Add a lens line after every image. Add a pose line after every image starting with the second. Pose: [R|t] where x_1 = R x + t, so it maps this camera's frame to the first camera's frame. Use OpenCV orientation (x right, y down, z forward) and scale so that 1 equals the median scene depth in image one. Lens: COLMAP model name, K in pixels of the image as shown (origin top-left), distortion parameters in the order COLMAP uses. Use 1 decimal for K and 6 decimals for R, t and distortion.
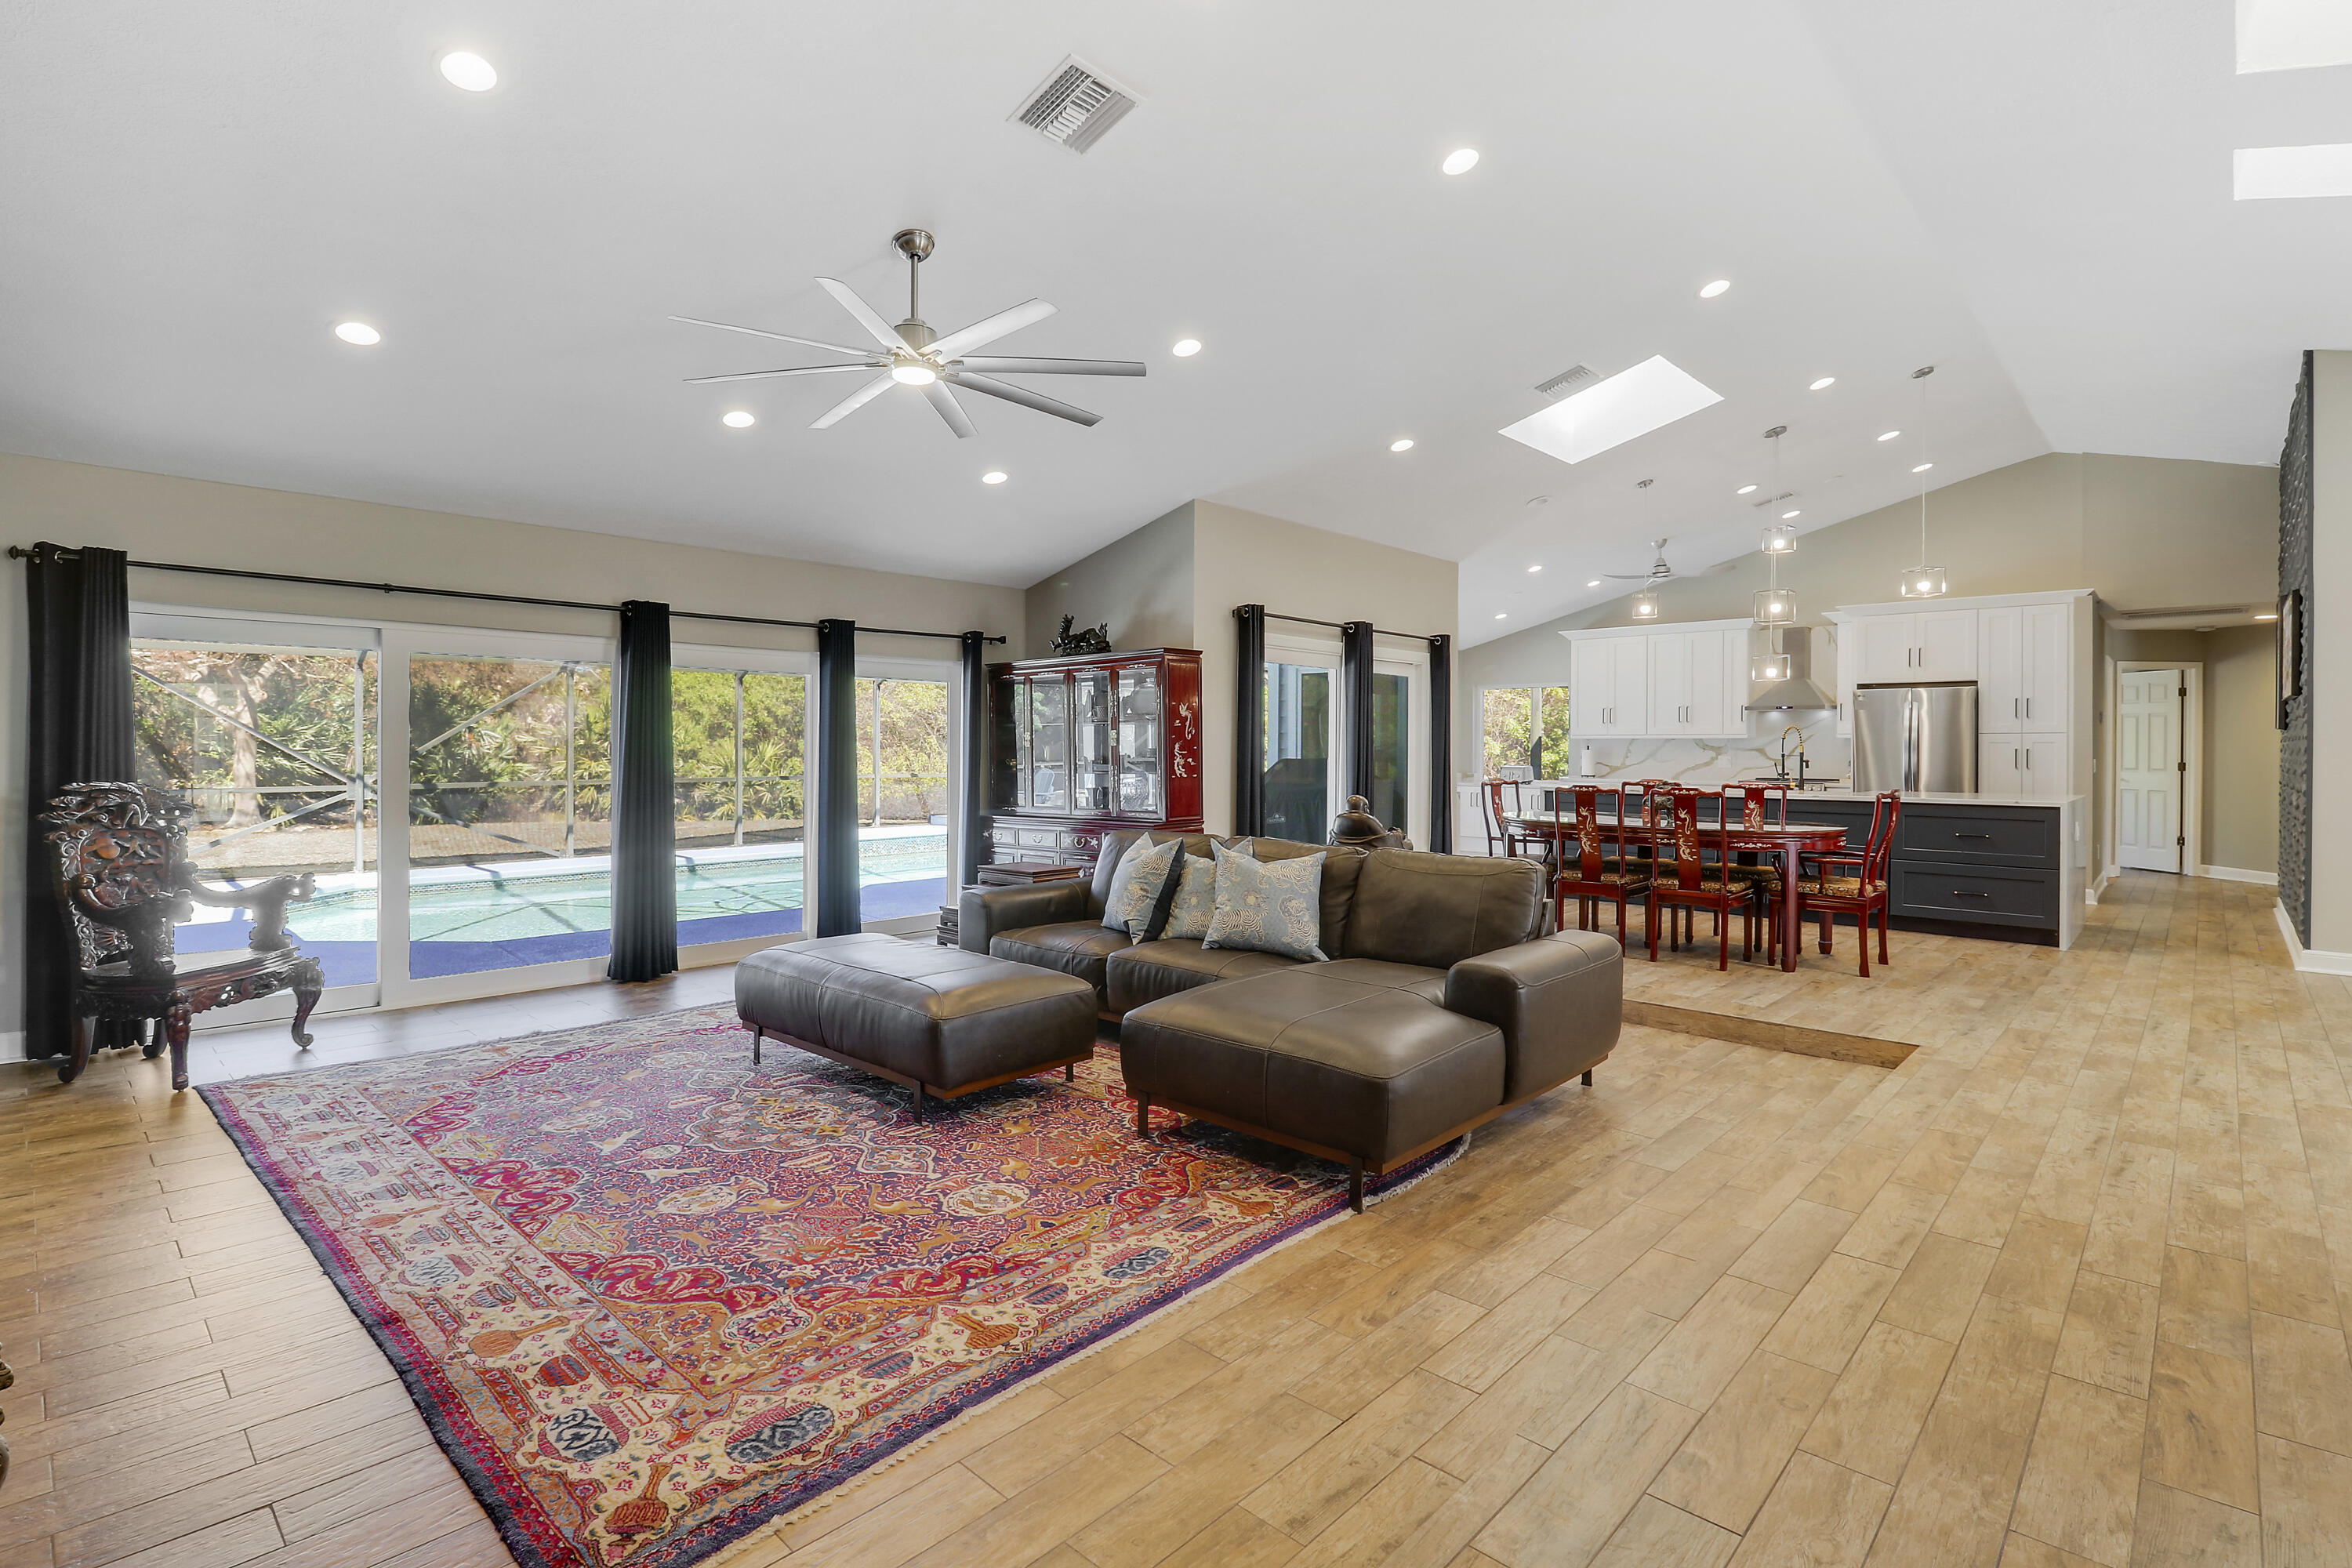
lens RADIAL K [[1114.2, 0, 1178.0], [0, 1114.2, 744.4], [0, 0, 1]] dist [0.003406, -0.014523]
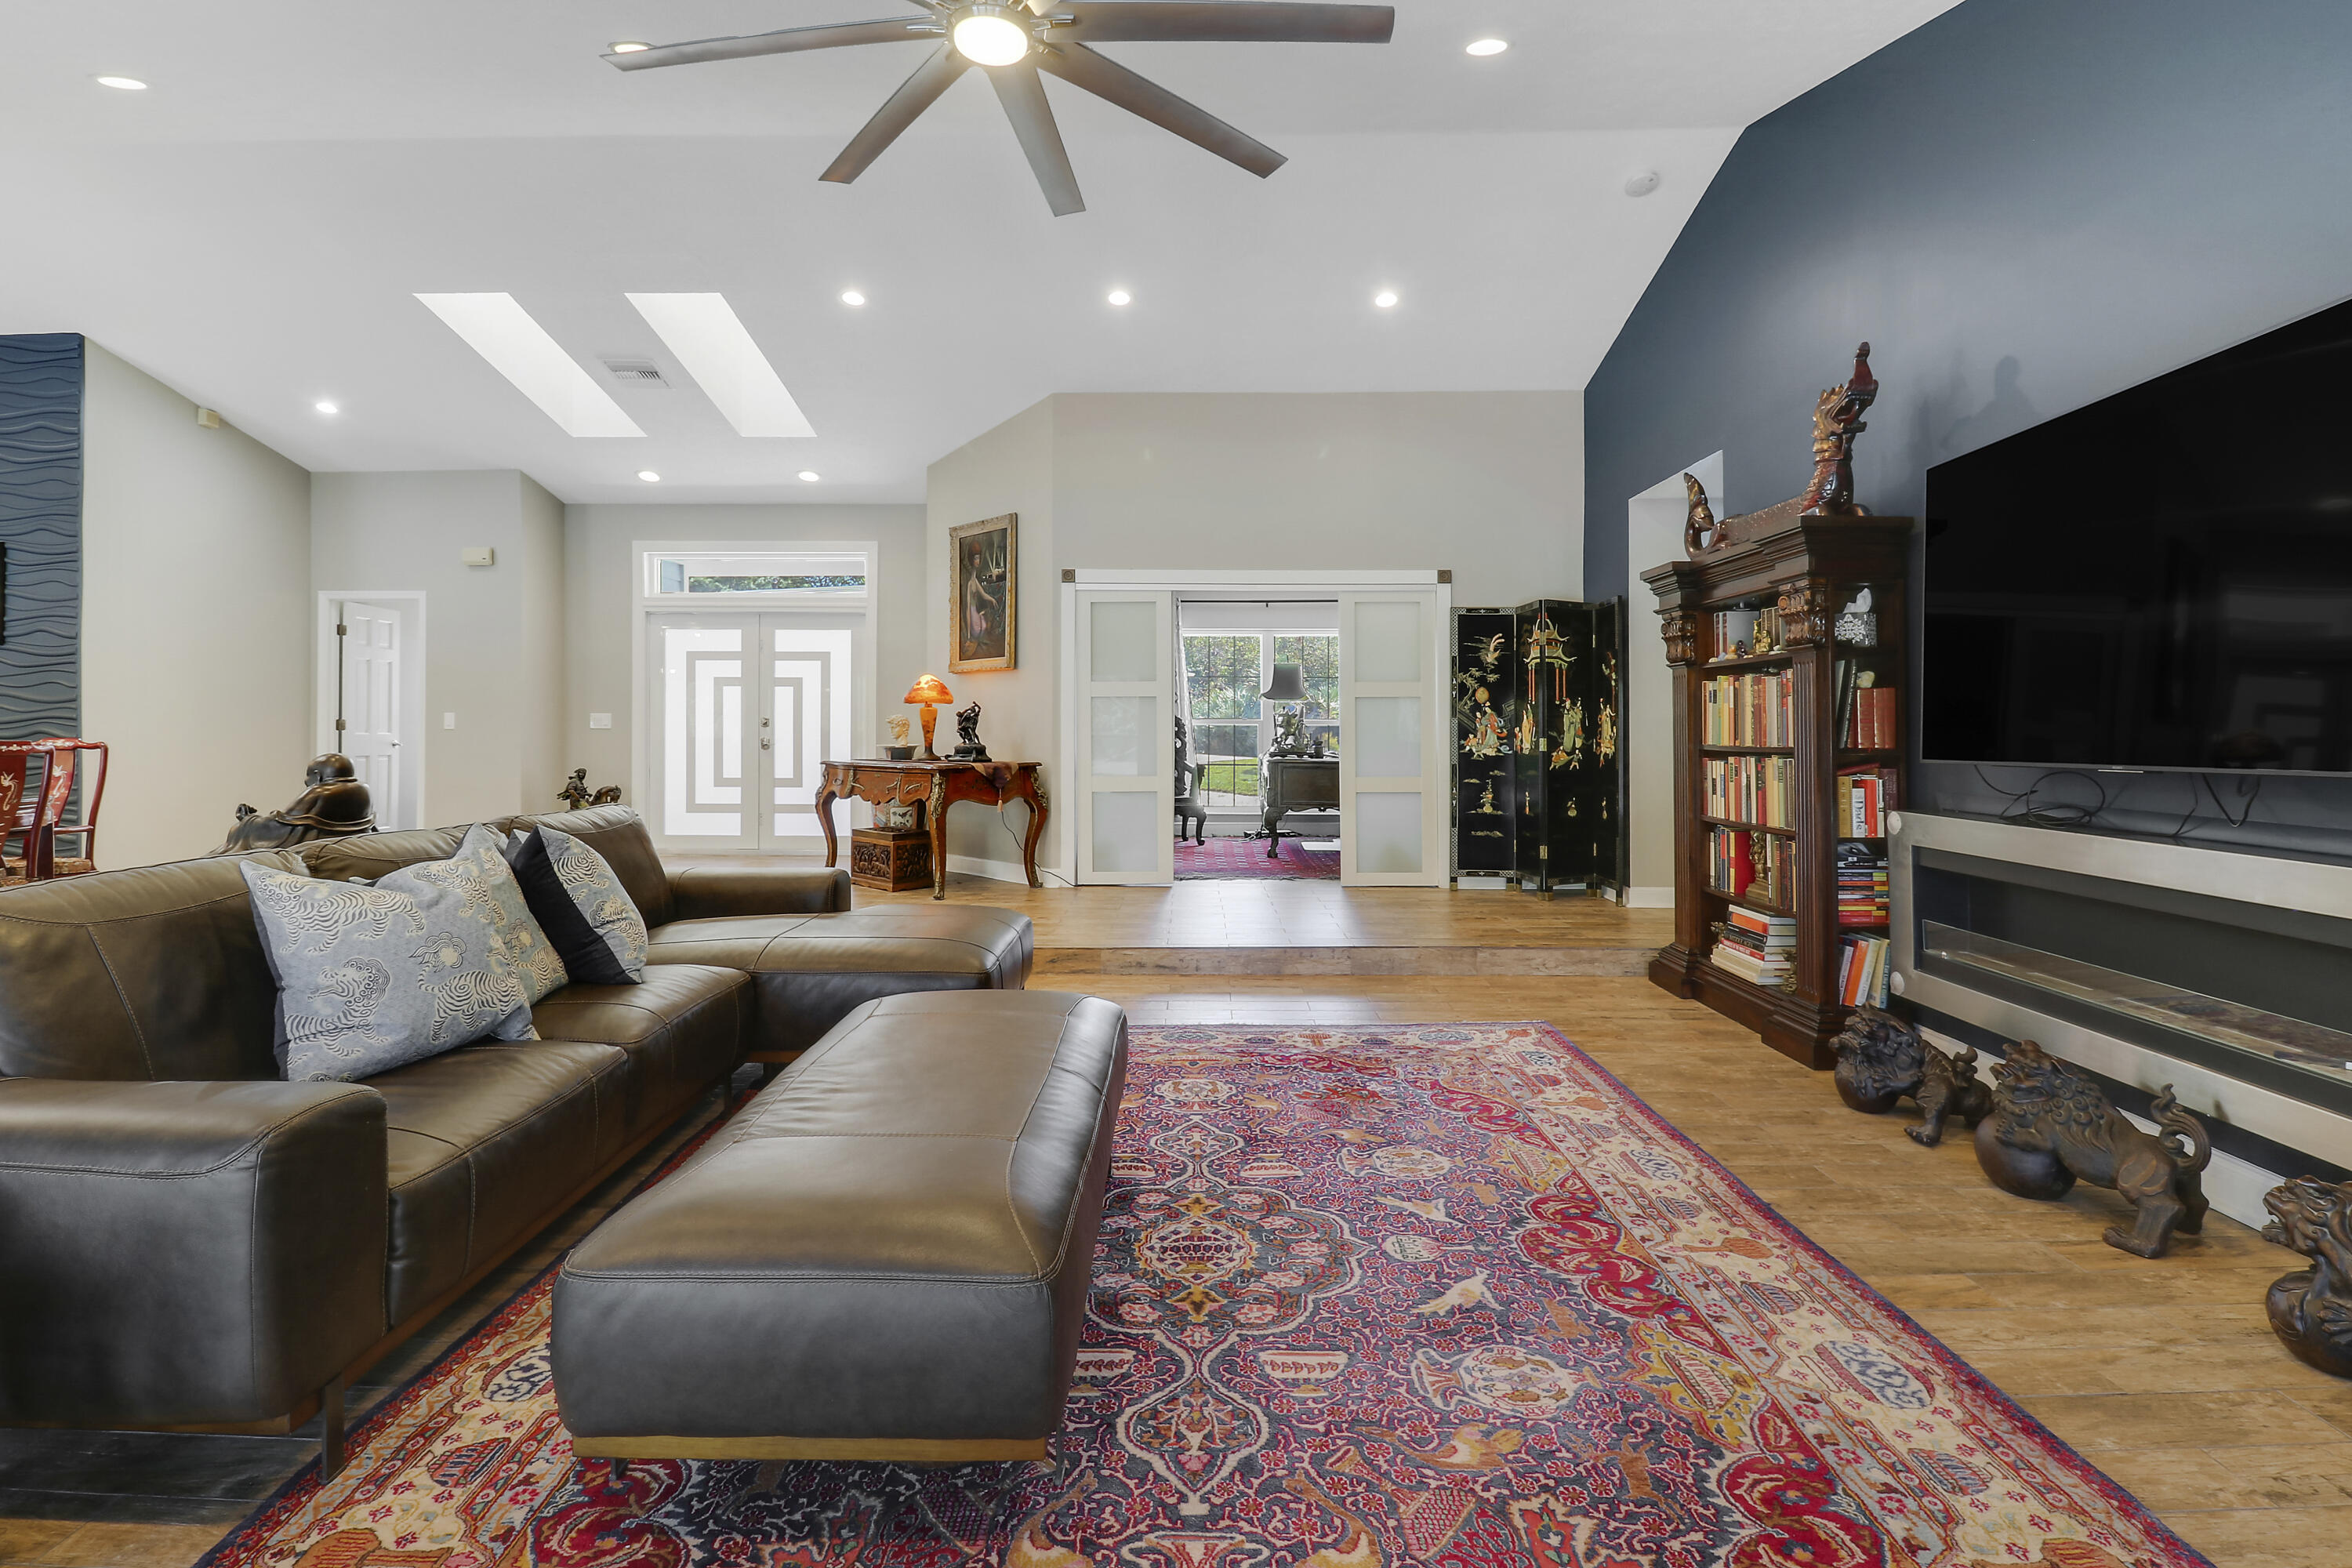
lens RADIAL K [[1108.0, 0, 1184.3], [0, 1108.0, 702.5], [0, 0, 1]] dist [0.003124, -0.012129]
pose [[-0.675714, 0.009169, 0.737107, -0.817019], [-0.007844, 0.999777, -0.019628, 0.035285], [-0.737122, -0.019045, -0.675491, 1.462043]]
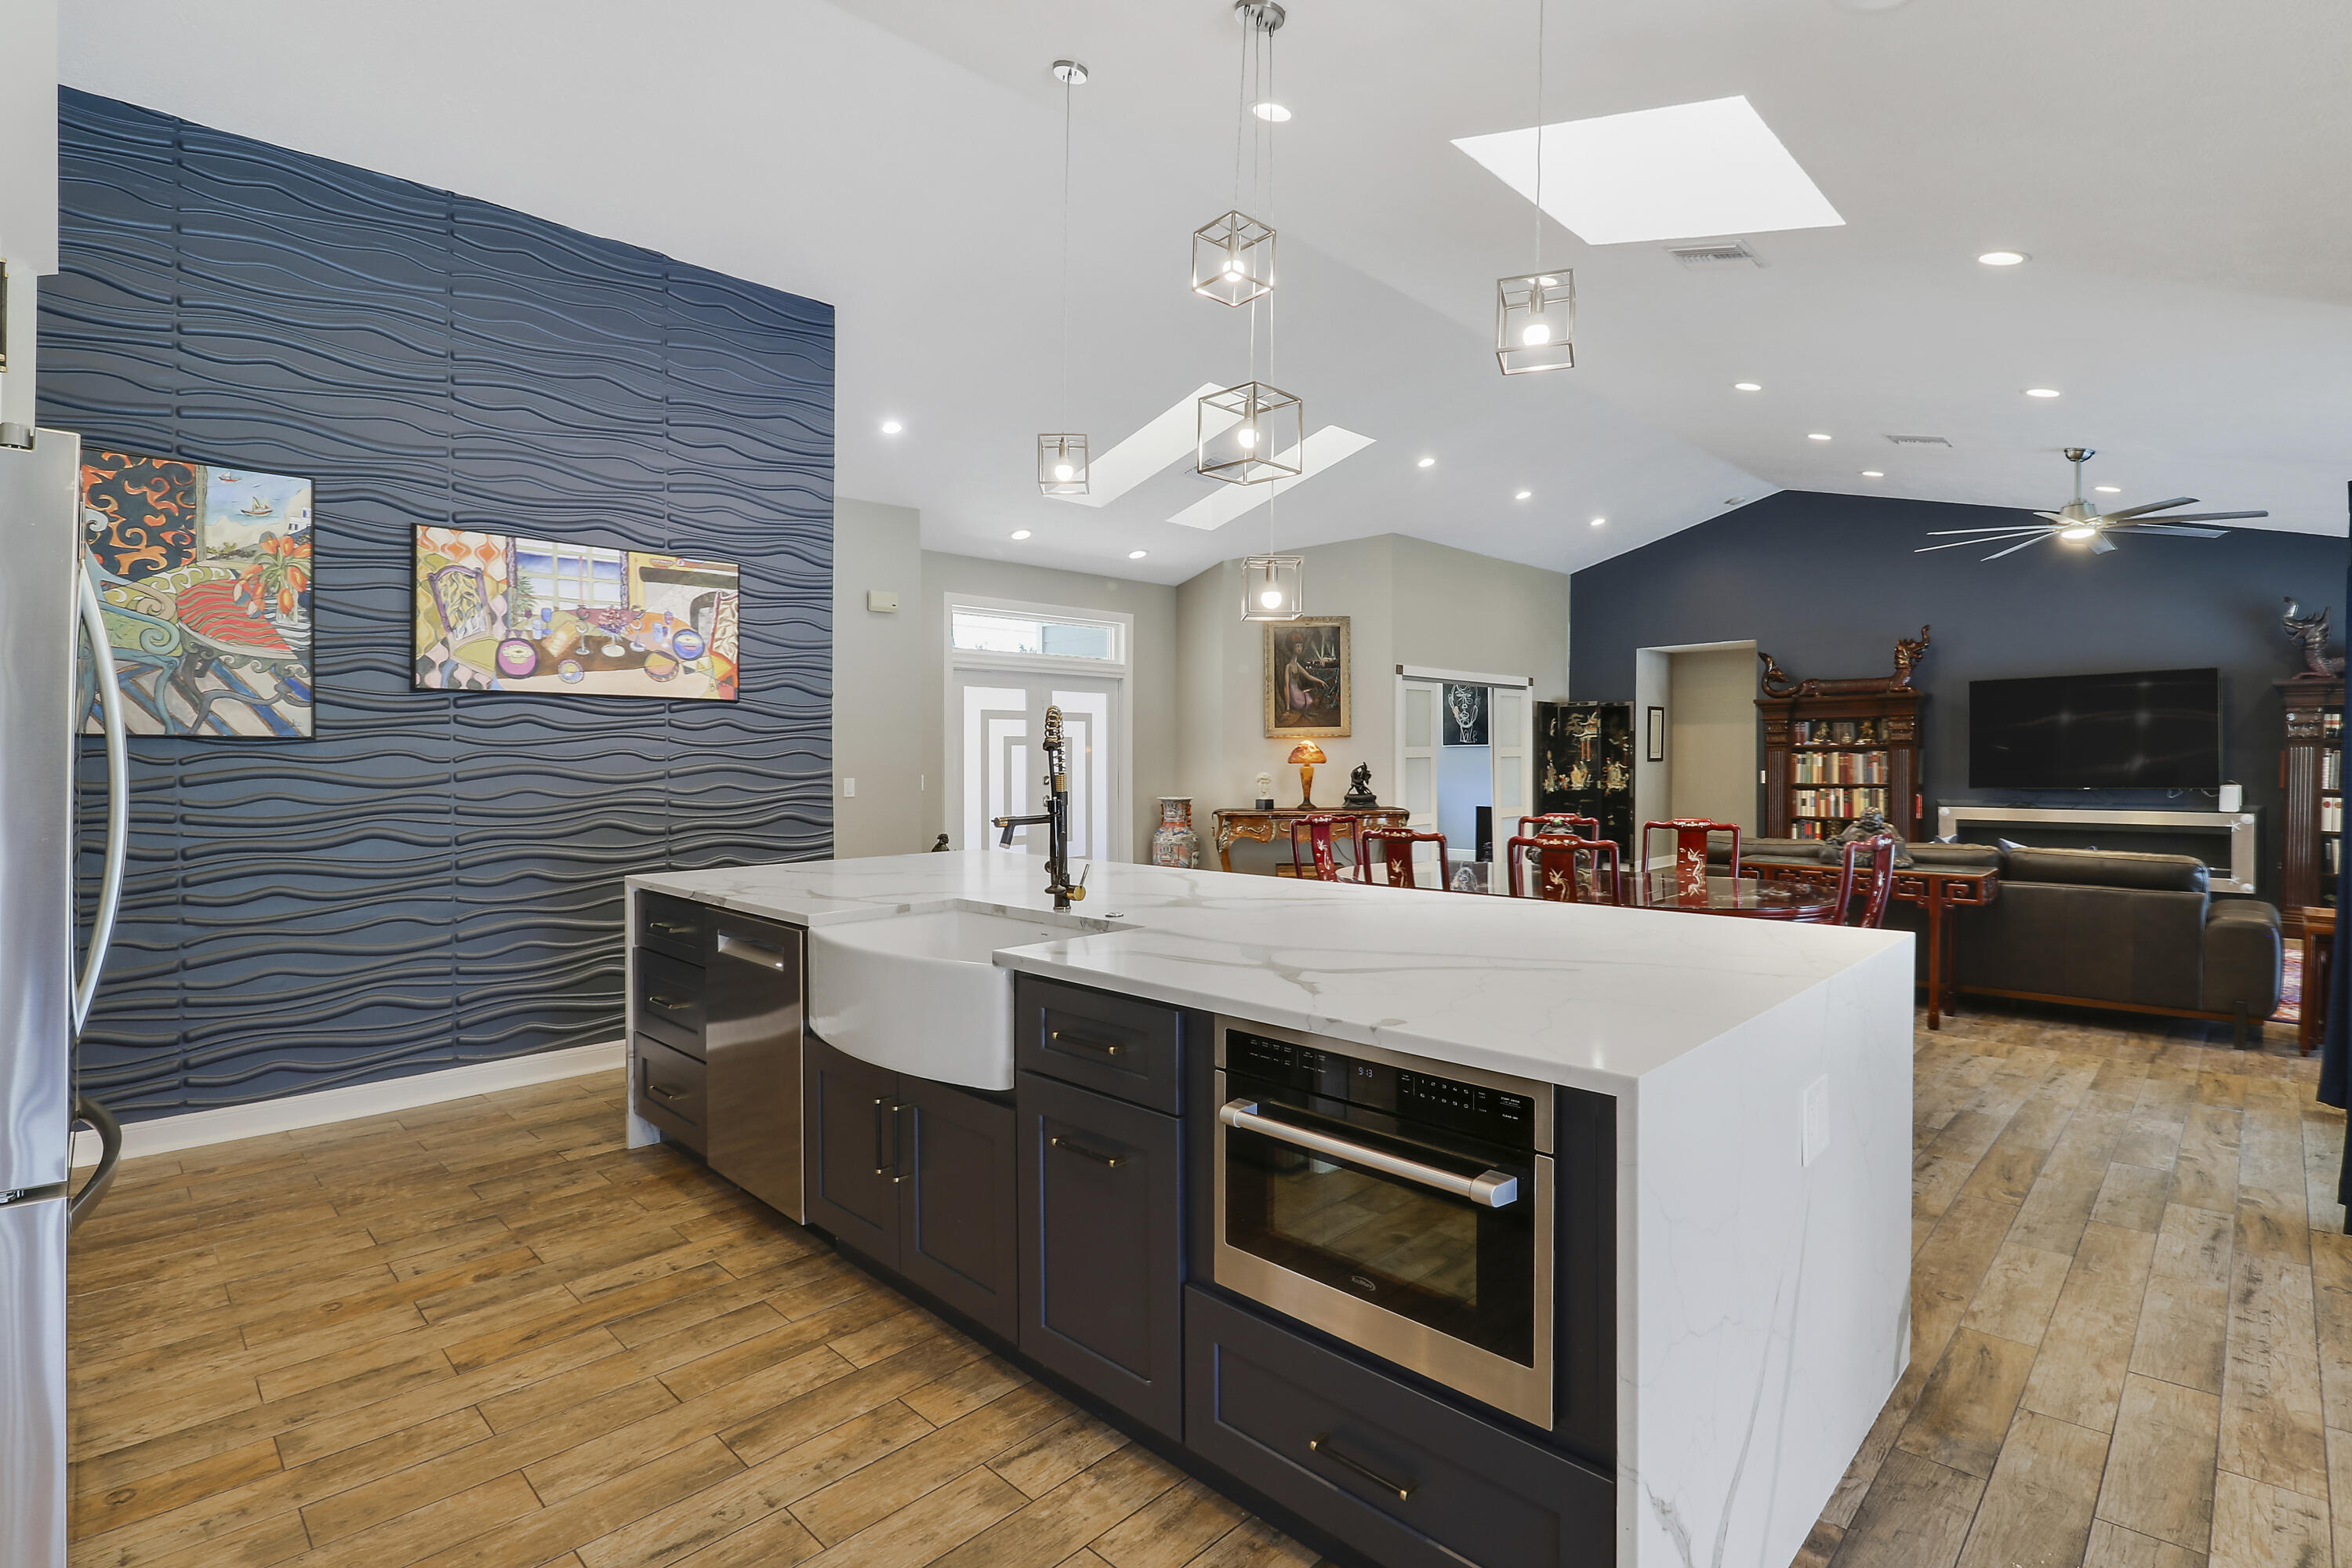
lens RADIAL K [[1111.9, 0, 1184.5], [0, 1111.9, 774.2], [0, 0, 1]] dist [-0.002482, -0.012553]
pose [[-0.999464, 0.001569, 0.032693, 1.153779], [0.001972, 0.999923, 0.012291, -0.005432], [-0.032672, 0.012349, -0.999390, 2.969076]]
